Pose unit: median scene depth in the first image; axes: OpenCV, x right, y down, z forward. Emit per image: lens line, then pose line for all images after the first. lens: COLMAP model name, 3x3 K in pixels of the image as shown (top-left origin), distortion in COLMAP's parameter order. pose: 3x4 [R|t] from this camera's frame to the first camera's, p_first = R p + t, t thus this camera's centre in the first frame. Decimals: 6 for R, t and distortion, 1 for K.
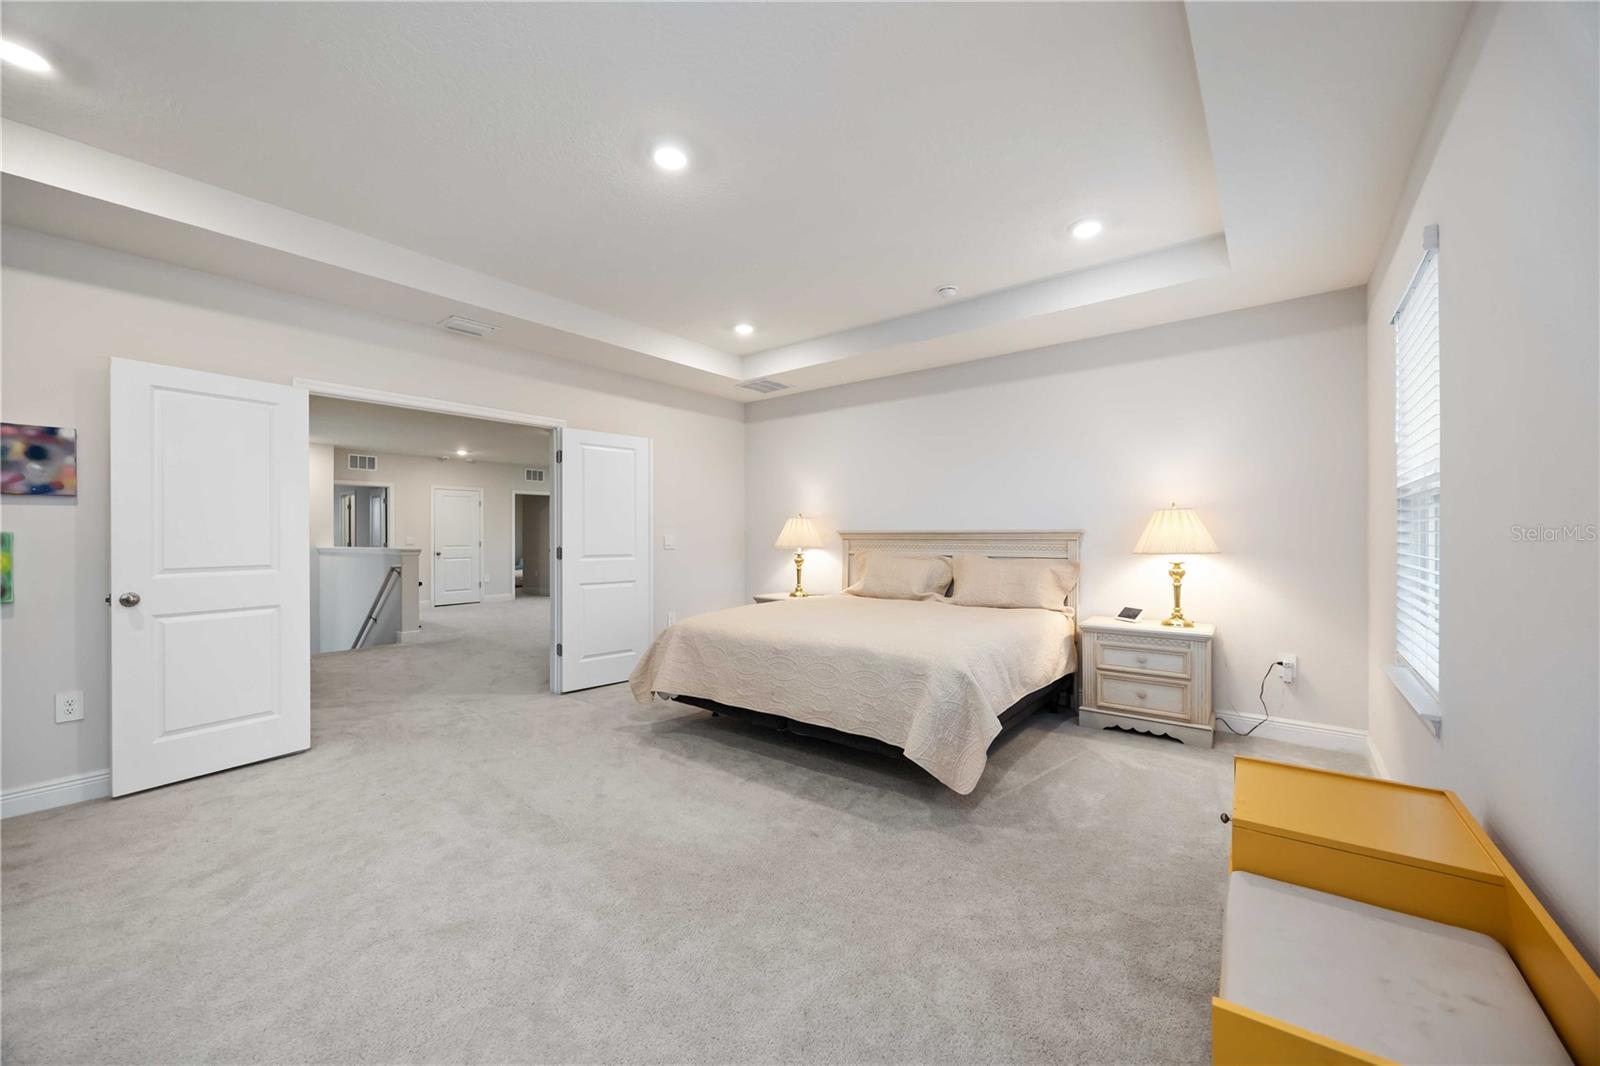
lens RADIAL K [[617.9, 0, 793.6], [0, 617.9, 534.8], [0, 0, 1]] dist [-0.001058, -0.000093]
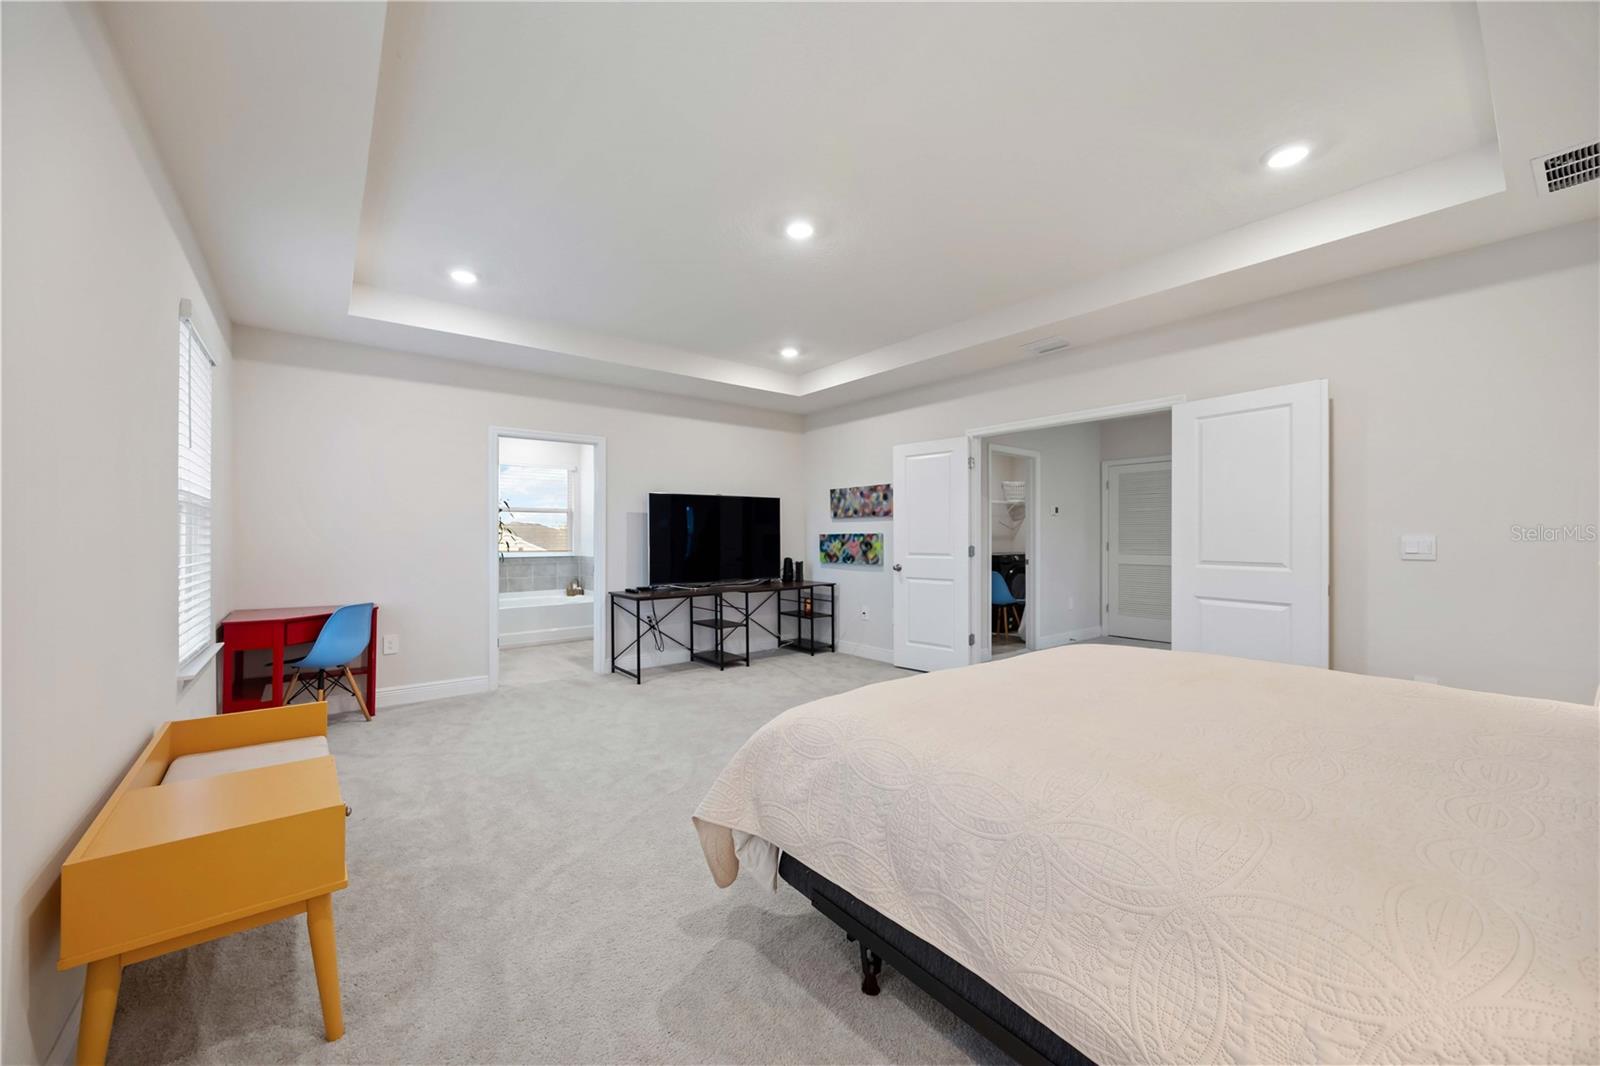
lens RADIAL K [[617.9, 0, 794.5], [0, 617.9, 533.9], [0, 0, 1]] dist [-0.001058, -0.000093]
pose [[-0.248836, 0.001555, -0.968544, 0.782619], [0.002308, 0.999997, 0.001012, -0.003646], [0.968543, -0.001983, -0.248839, 0.998538]]
